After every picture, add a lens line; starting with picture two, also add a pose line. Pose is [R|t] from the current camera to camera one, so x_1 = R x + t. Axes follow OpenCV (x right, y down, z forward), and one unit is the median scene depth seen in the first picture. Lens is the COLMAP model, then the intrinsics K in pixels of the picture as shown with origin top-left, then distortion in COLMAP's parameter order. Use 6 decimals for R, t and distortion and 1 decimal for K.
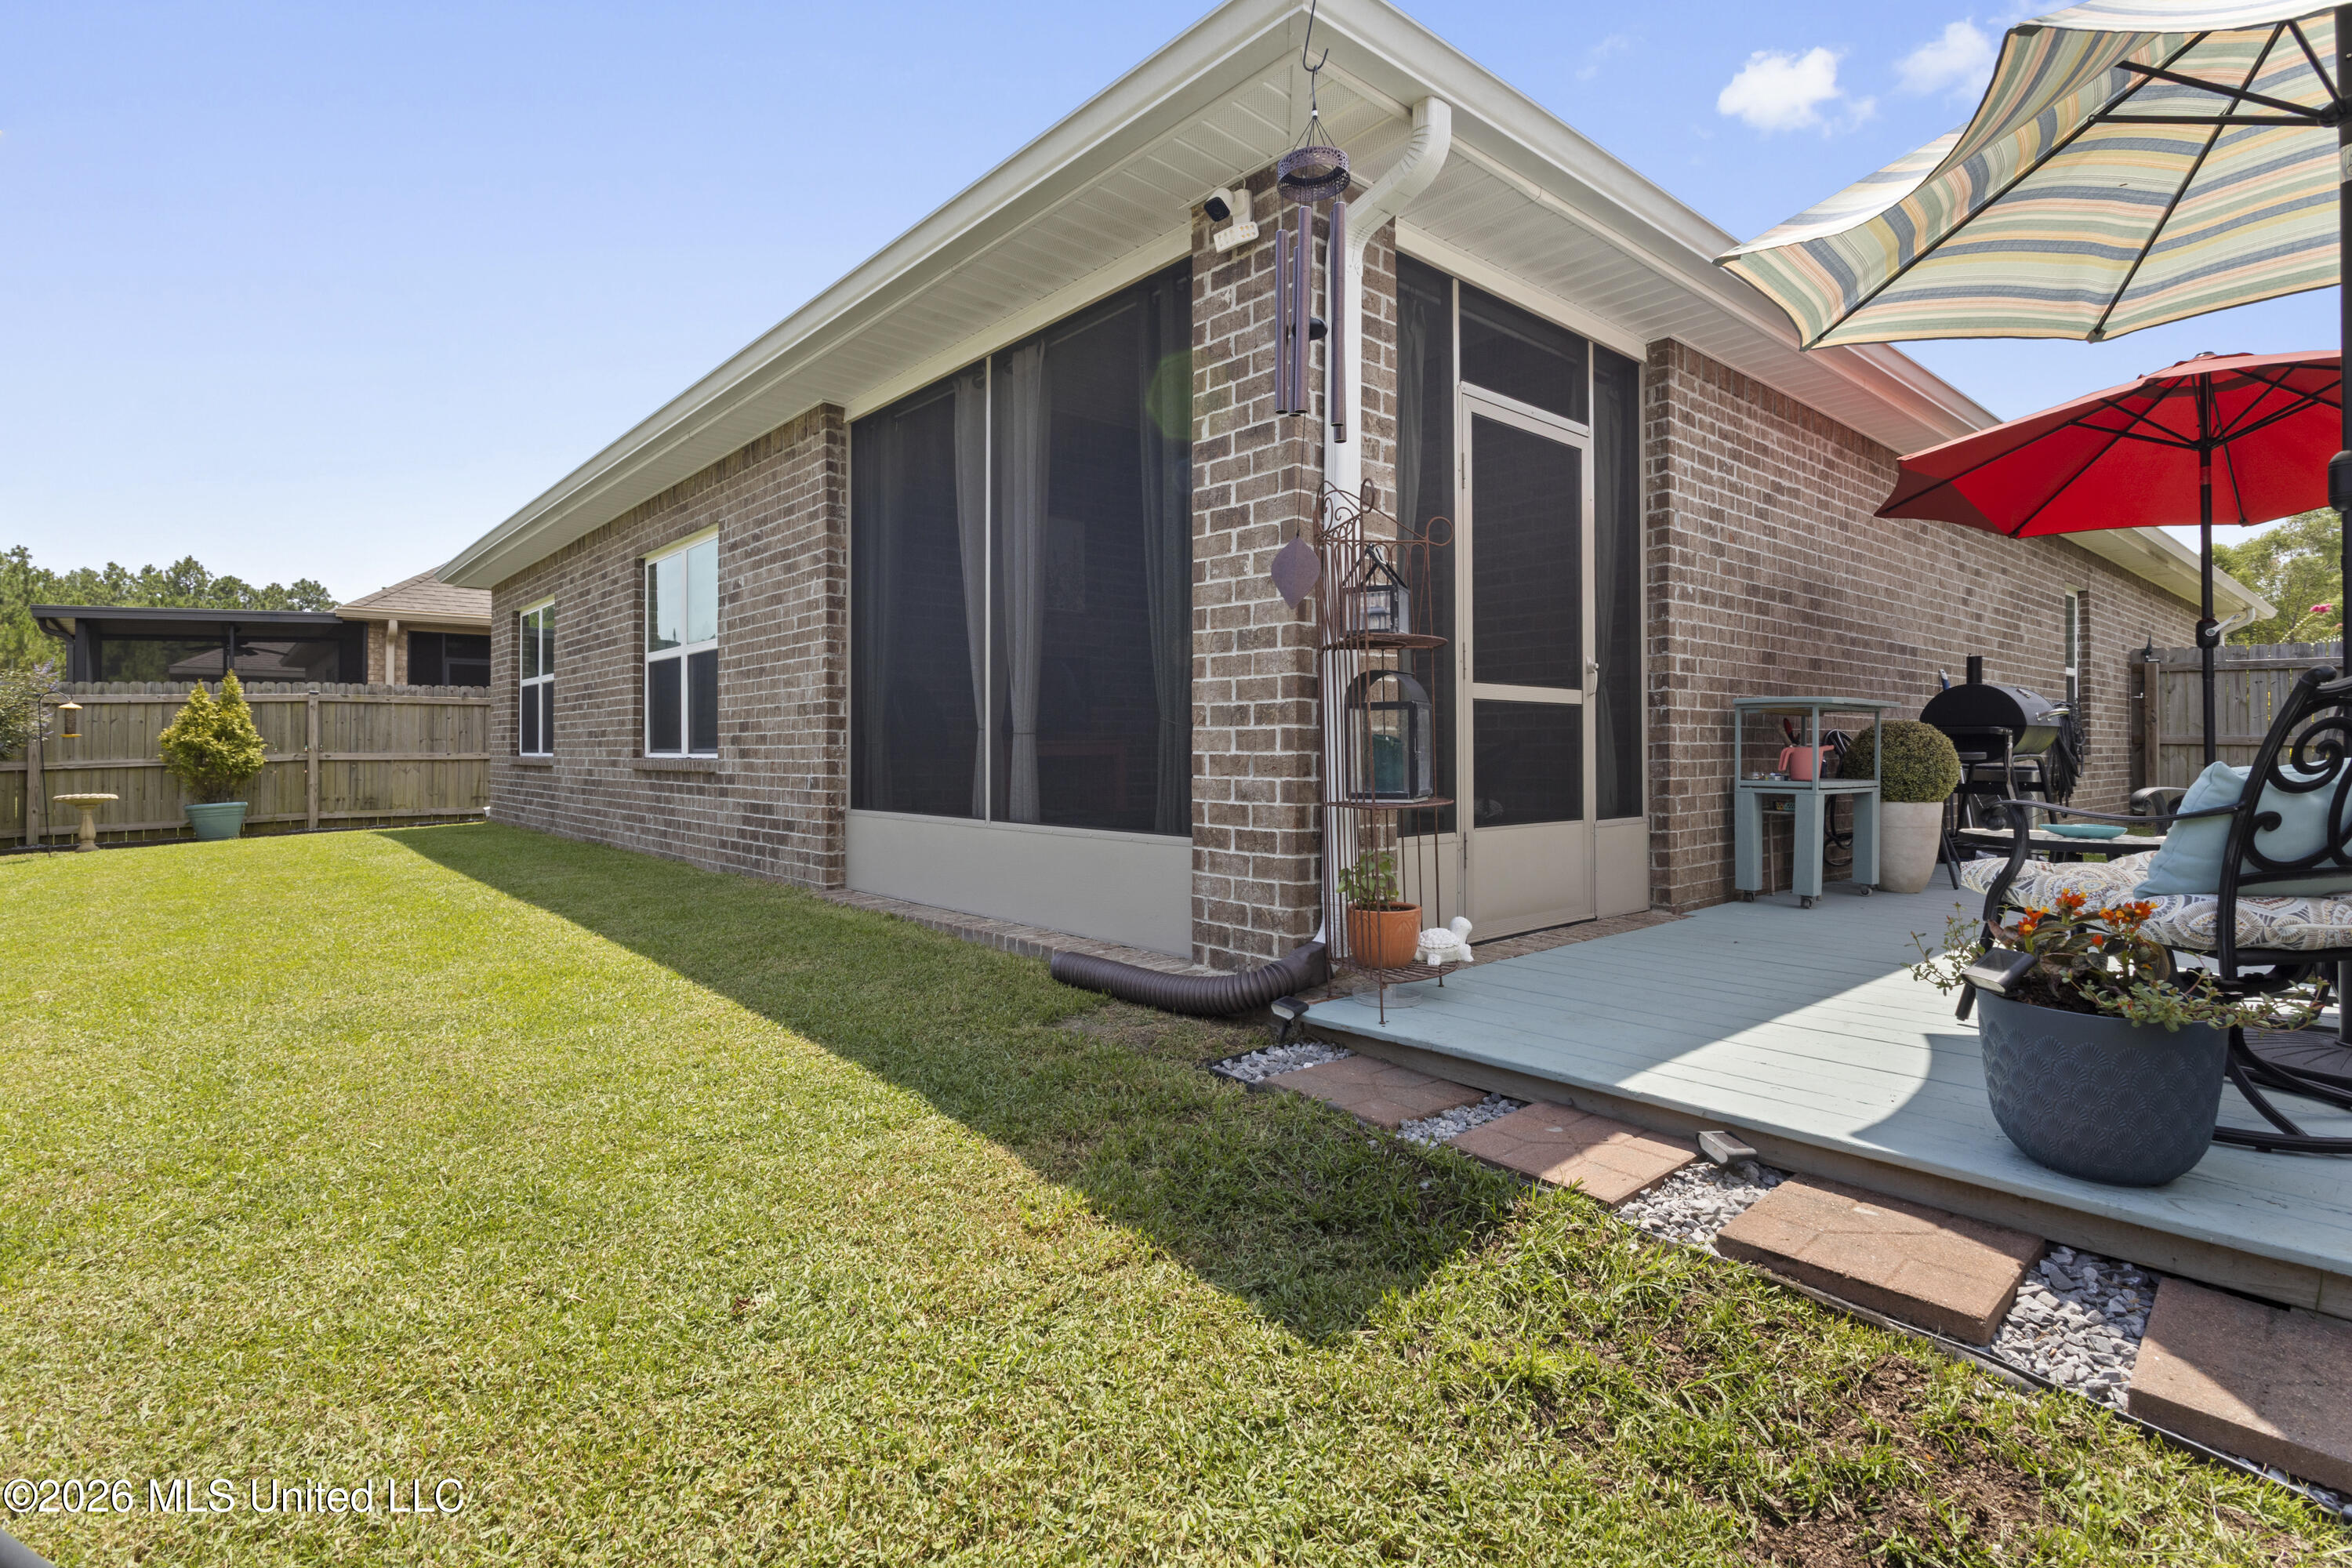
lens RADIAL K [[1122.5, 0, 1178.2], [0, 1122.5, 736.7], [0, 0, 1]] dist [-0.001735, 0.000682]
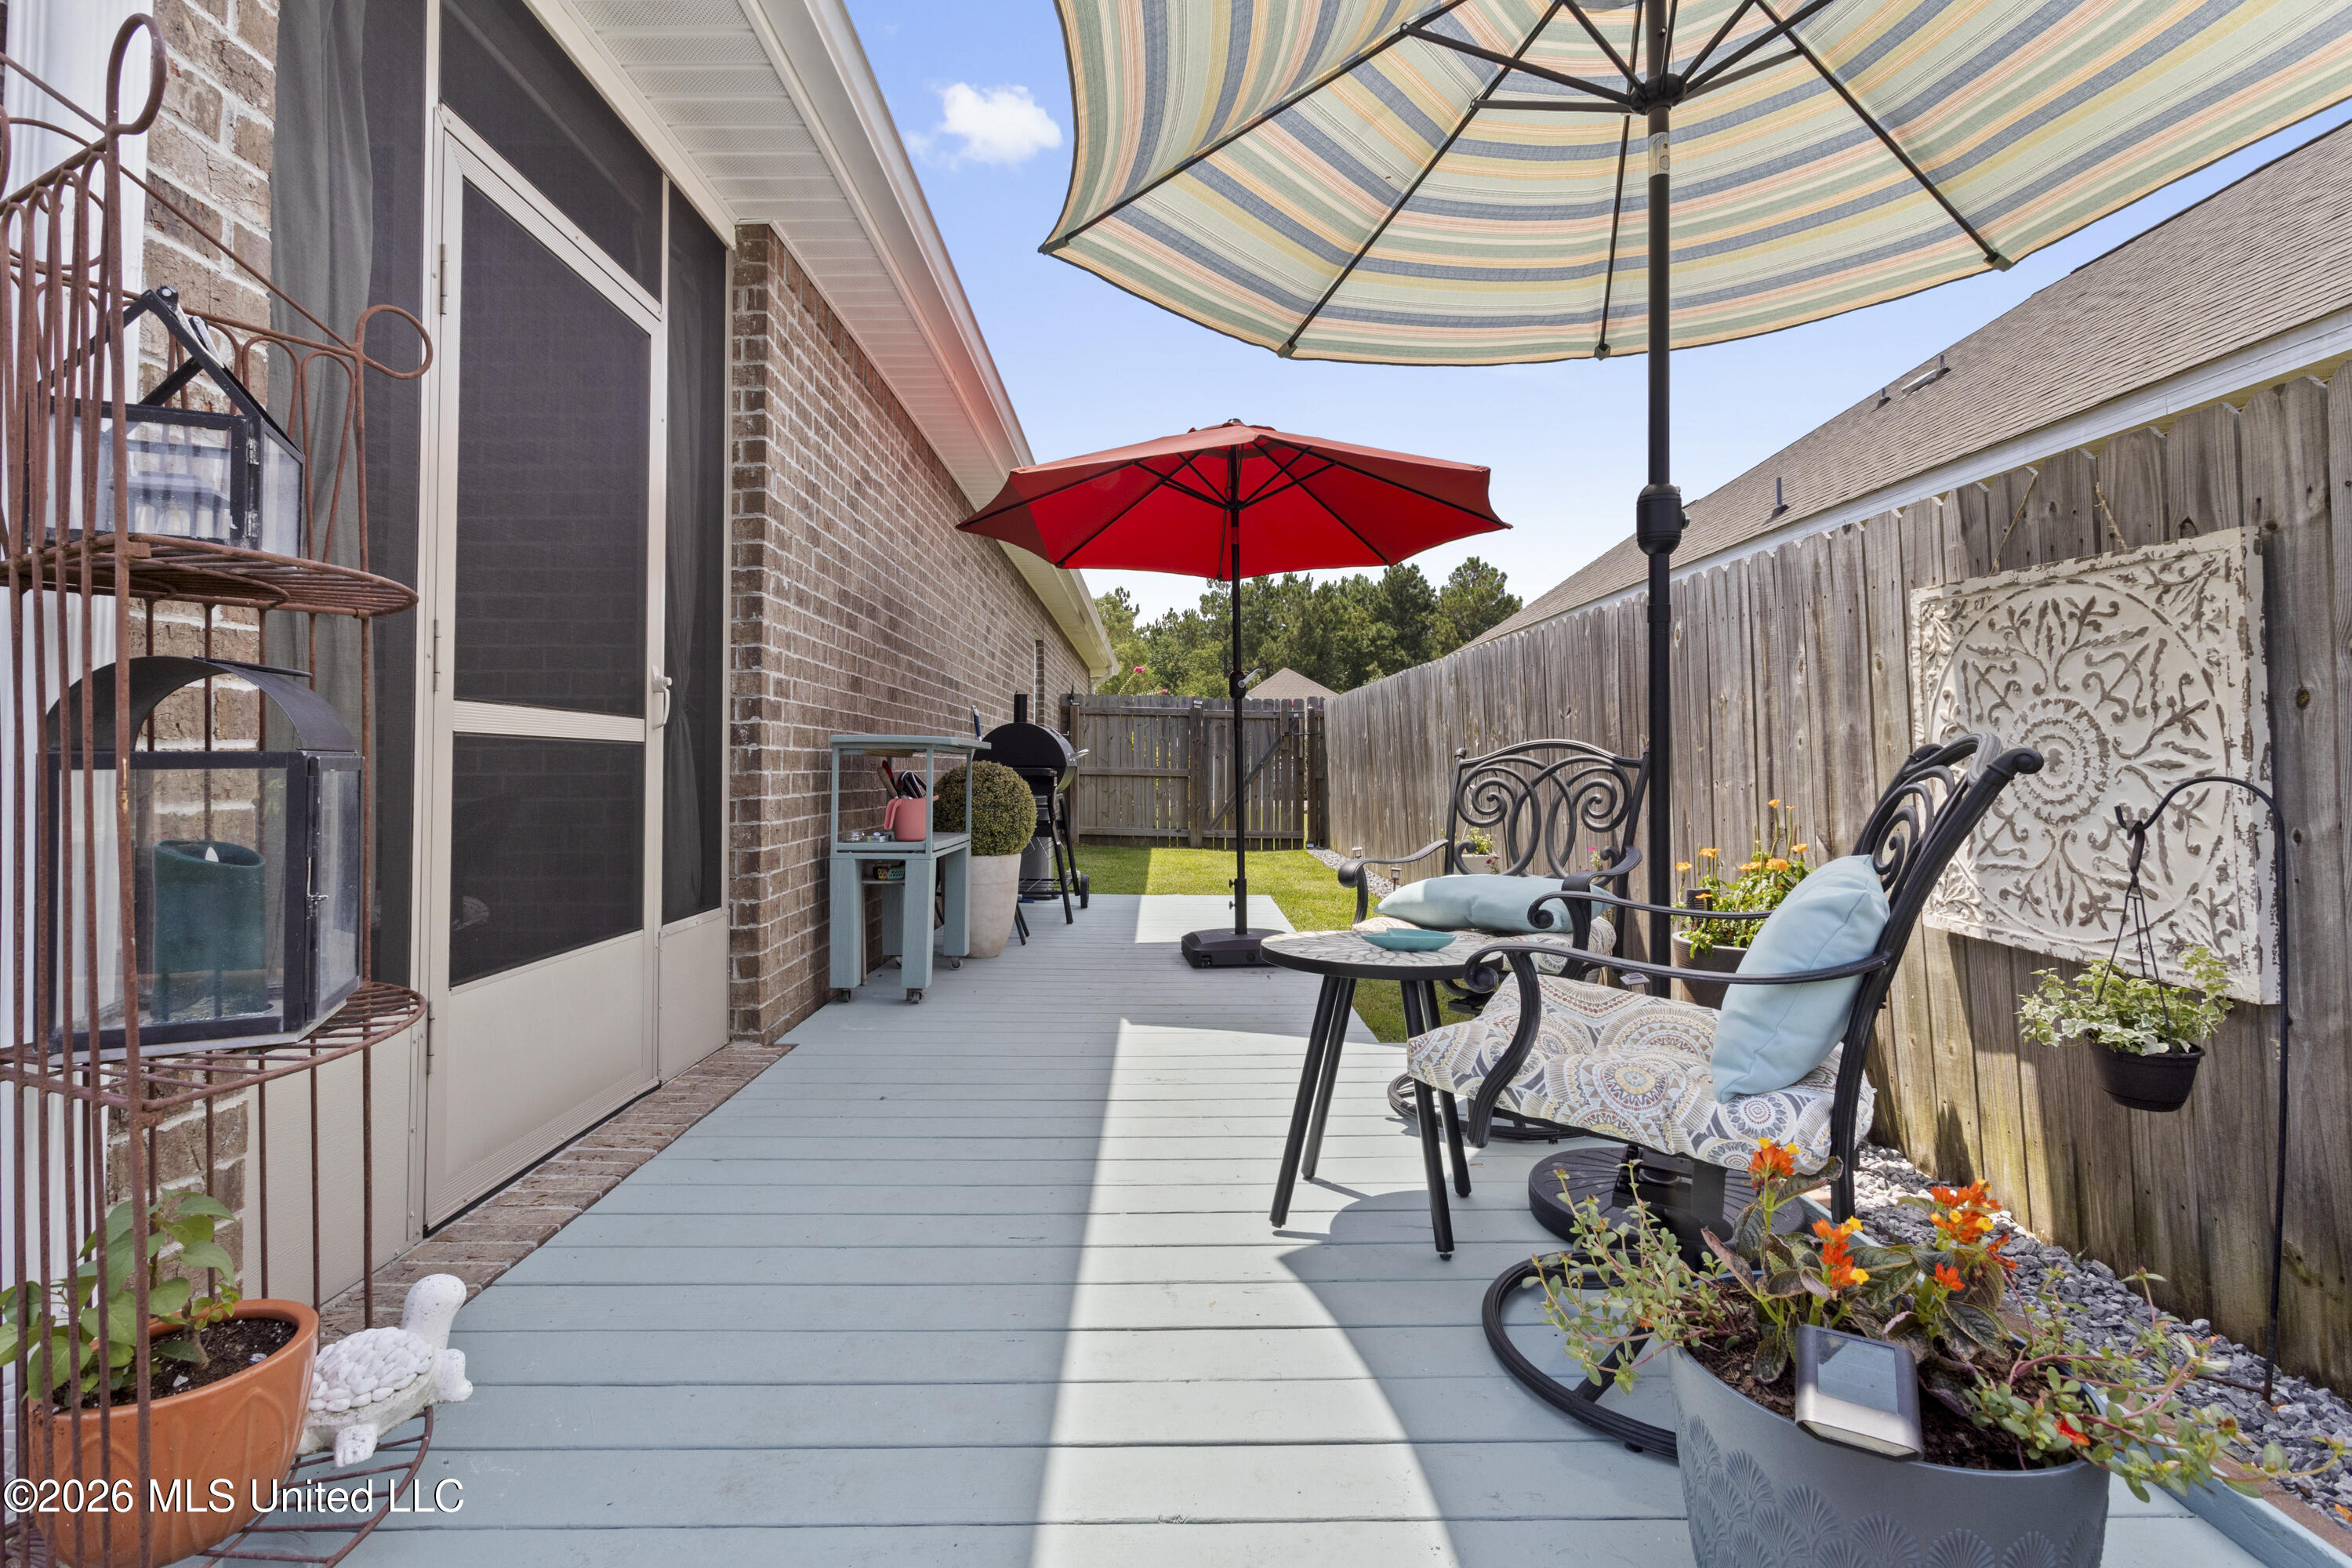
lens RADIAL K [[1122.5, 0, 1178.2], [0, 1122.5, 736.7], [0, 0, 1]] dist [-0.001735, 0.000682]
pose [[0.647780, 0.023582, 0.761462, 0.073575], [-0.011095, 0.999707, -0.021521, -0.020244], [-0.761746, 0.005493, 0.647852, 0.348917]]
